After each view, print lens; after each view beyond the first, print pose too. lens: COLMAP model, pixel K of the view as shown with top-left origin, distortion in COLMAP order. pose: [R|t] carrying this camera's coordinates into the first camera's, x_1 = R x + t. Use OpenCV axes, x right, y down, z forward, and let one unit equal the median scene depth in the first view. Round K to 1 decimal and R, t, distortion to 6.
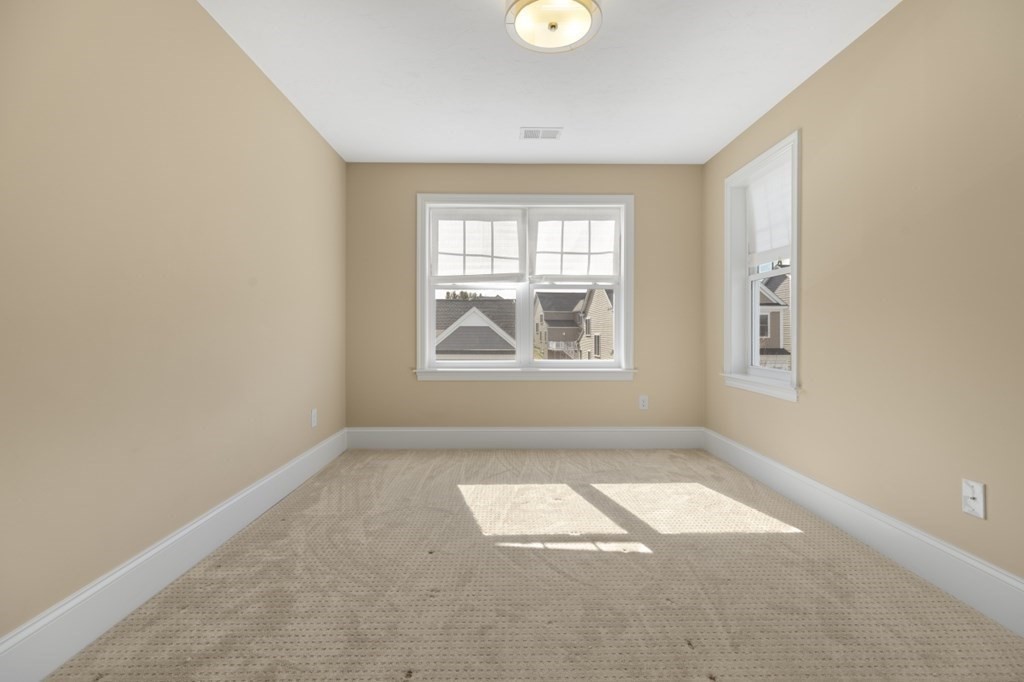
lens RADIAL K [[470.4, 0, 507.0], [0, 470.4, 331.3], [0, 0, 1]] dist [0.011644, -0.000362]
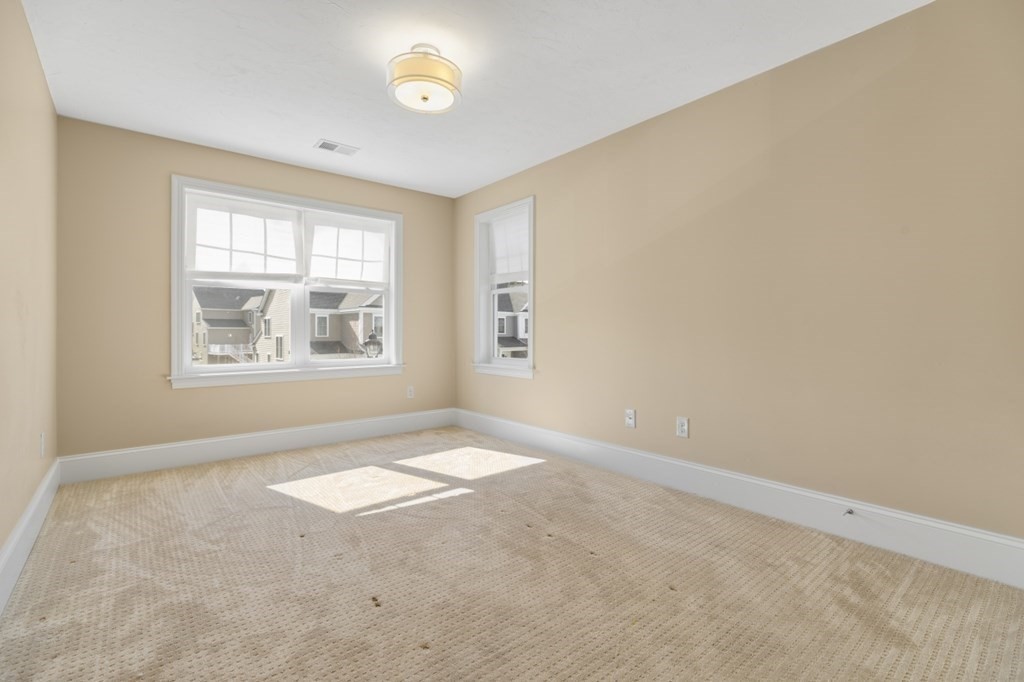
lens RADIAL K [[470.4, 0, 515.1], [0, 470.4, 334.9], [0, 0, 1]] dist [0.011644, -0.000362]
pose [[0.778260, -0.006915, 0.627904, -0.315007], [0.004168, 0.999974, 0.005846, 0.002736], [-0.627928, -0.001932, 0.778269, -0.101085]]
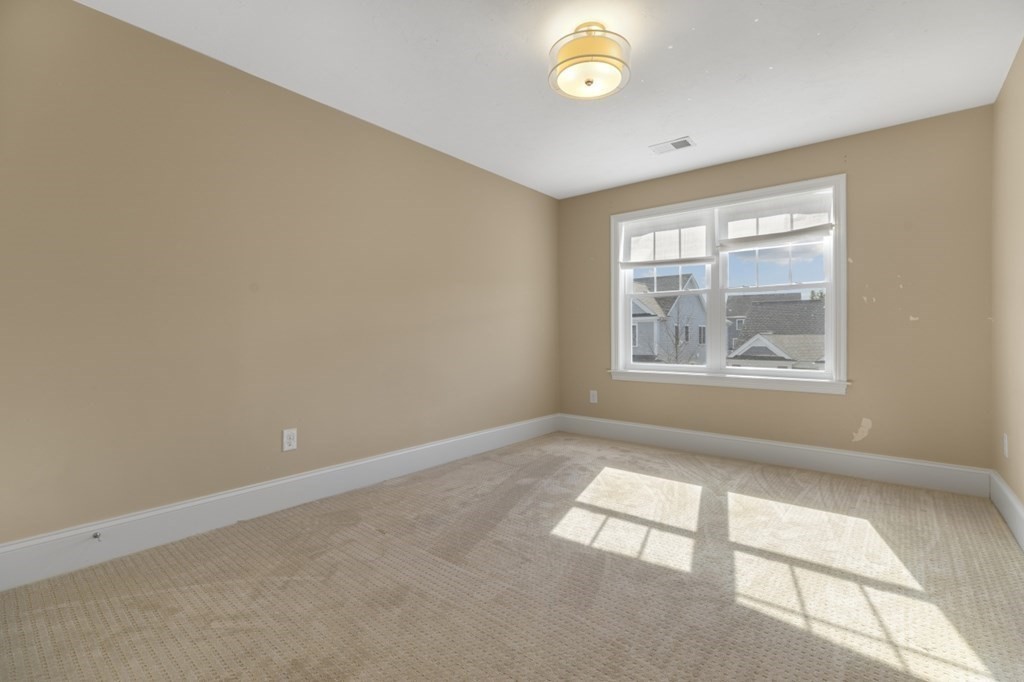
lens RADIAL K [[470.4, 0, 513.1], [0, 470.4, 339.7], [0, 0, 1]] dist [0.011644, -0.000362]
pose [[0.768110, 0.004658, -0.640301, 0.454212], [-0.000906, 0.999980, 0.006189, 0.002167], [0.640317, -0.004174, 0.768100, -0.033133]]
